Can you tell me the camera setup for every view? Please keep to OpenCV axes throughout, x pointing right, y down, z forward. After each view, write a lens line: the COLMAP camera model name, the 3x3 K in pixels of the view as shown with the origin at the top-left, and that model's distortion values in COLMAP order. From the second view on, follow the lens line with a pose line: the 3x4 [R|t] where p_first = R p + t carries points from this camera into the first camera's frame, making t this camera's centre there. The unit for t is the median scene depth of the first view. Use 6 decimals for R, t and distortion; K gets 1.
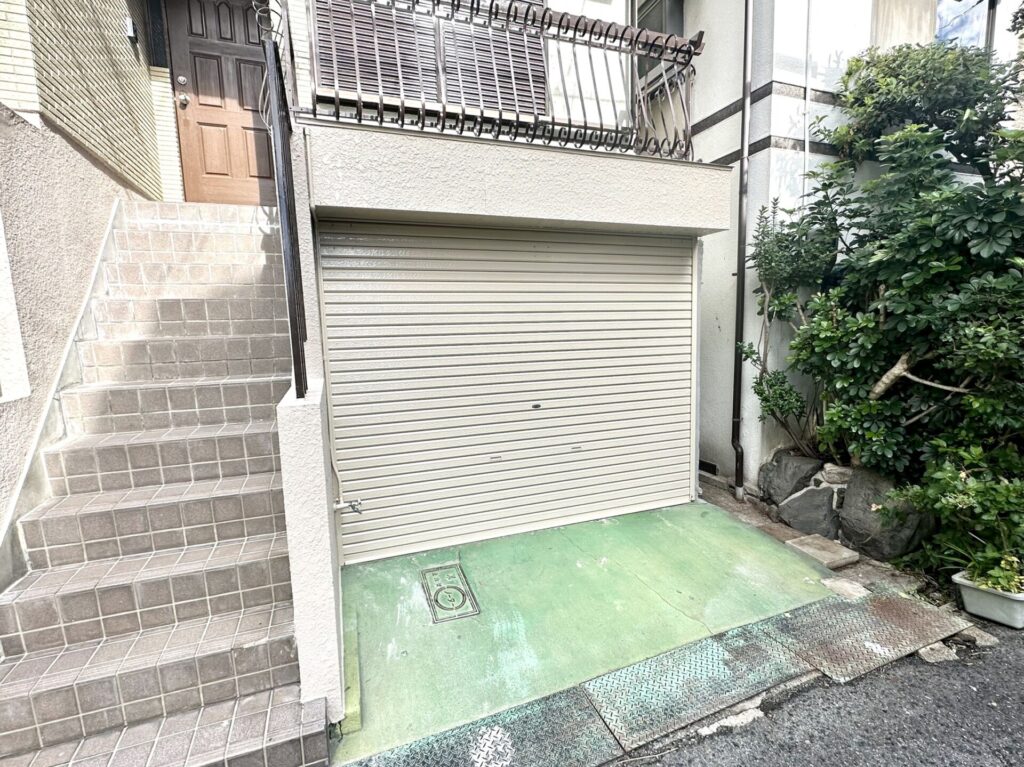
lens RADIAL K [[475.9, 0, 514.5], [0, 475.9, 387.4], [0, 0, 1]] dist [-0.001926, 0.000116]
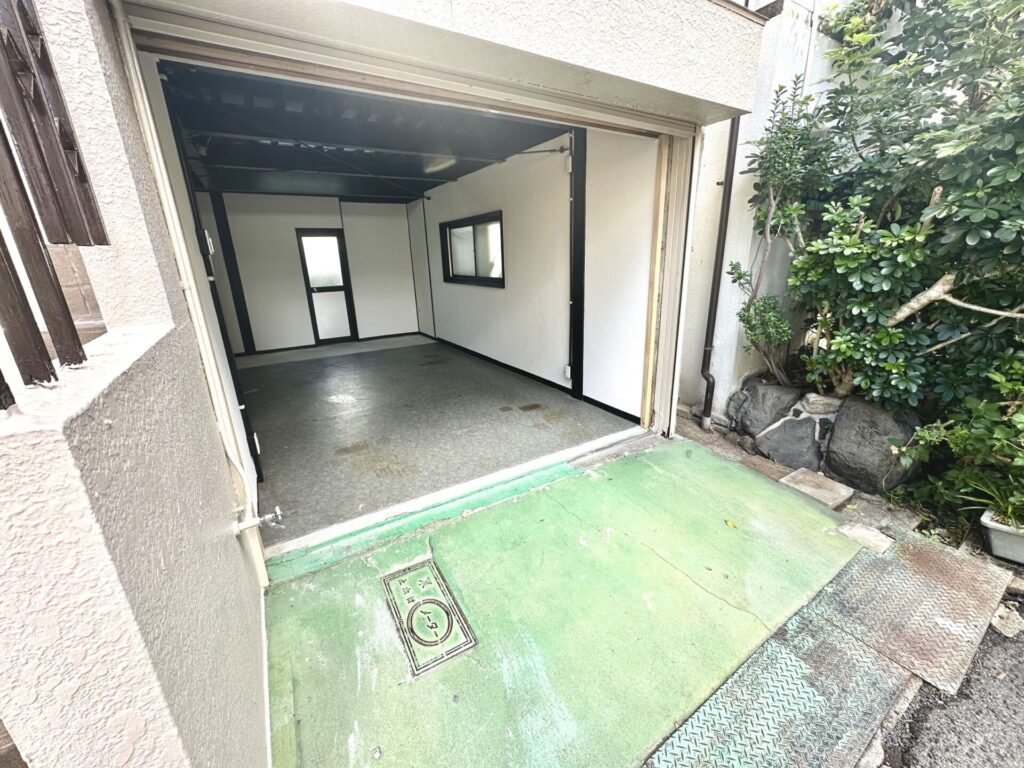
lens RADIAL K [[407.8, 0, 513.9], [0, 407.8, 385.0], [0, 0, 1]] dist [-0.003803, 0.000824]
pose [[0.982326, -0.054136, 0.179178, -0.090719], [0.021506, 0.983566, 0.179262, -0.019935], [-0.185938, -0.172241, 0.967347, 0.390336]]
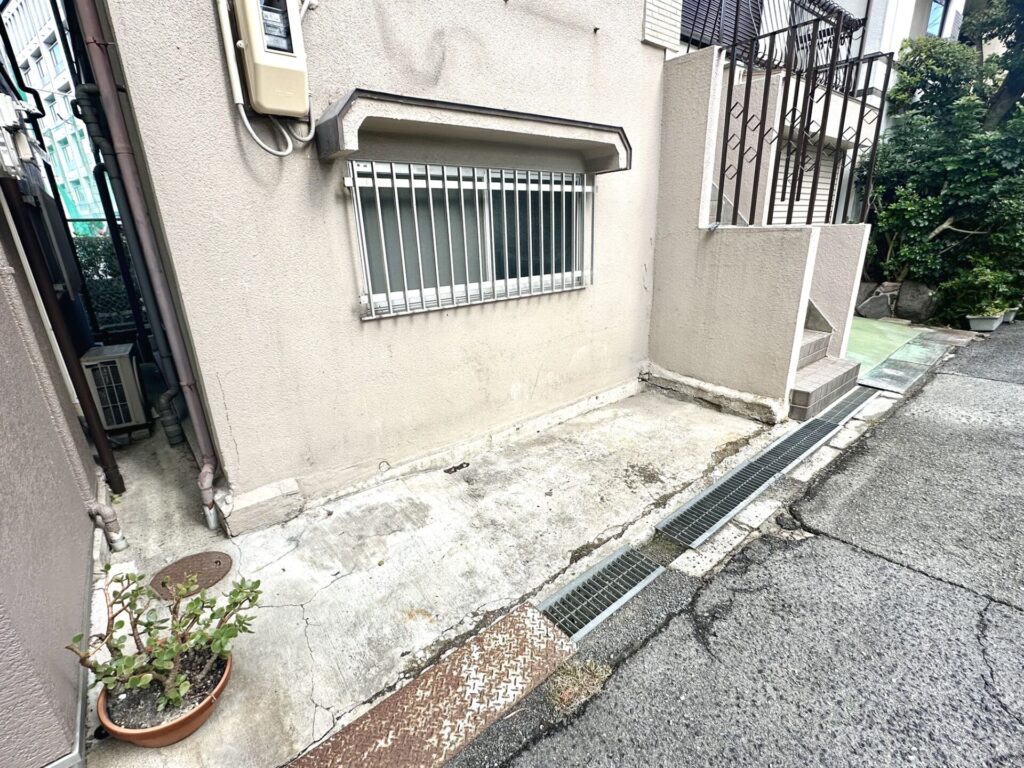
lens RADIAL K [[475.9, 0, 511.6], [0, 475.9, 386.9], [0, 0, 1]] dist [-0.001926, 0.000116]
pose [[0.948089, -0.110406, 0.298223, -1.644902], [0.051099, 0.978503, 0.199802, 0.138916], [-0.313871, -0.174192, 0.933350, -0.447486]]
